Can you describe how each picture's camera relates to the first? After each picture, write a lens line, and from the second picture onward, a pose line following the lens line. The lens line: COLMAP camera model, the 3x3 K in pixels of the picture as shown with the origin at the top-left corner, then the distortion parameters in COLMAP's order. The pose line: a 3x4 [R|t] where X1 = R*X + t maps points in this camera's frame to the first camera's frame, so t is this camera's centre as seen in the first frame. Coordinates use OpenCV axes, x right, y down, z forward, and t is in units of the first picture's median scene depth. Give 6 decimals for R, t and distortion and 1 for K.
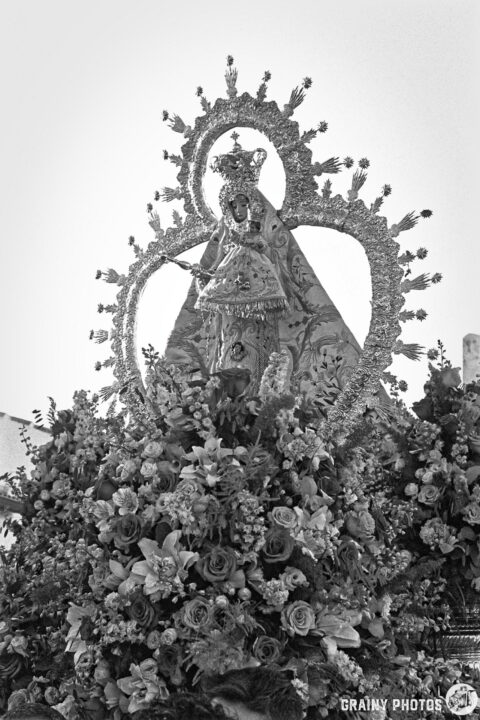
lens RADIAL K [[1665.9, 0, 240.0], [0, 1665.9, 360.0], [0, 0, 1]] dist [0.353981, 0.641327]
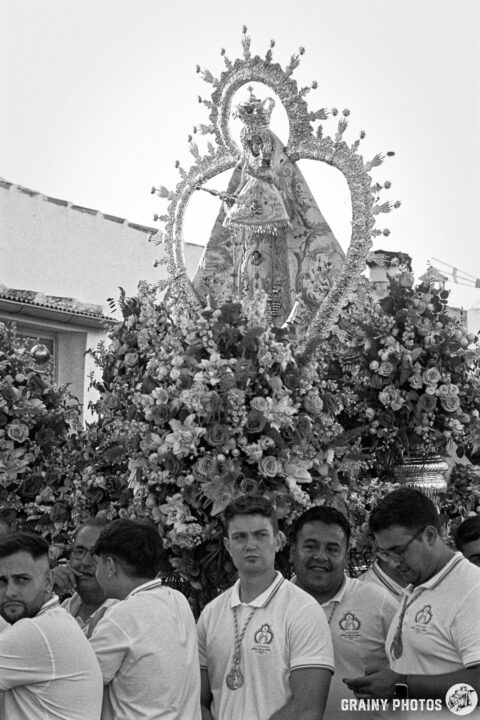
lens RADIAL K [[2095.0, 0, 240.0], [0, 2095.0, 360.0], [0, 0, 1]] dist [0.595947, -0.223941]
pose [[0.996527, -0.026349, -0.078992, 0.122680], [0.036879, 0.990163, 0.134969, -0.159721], [0.074659, -0.137414, 0.987696, -0.705369]]
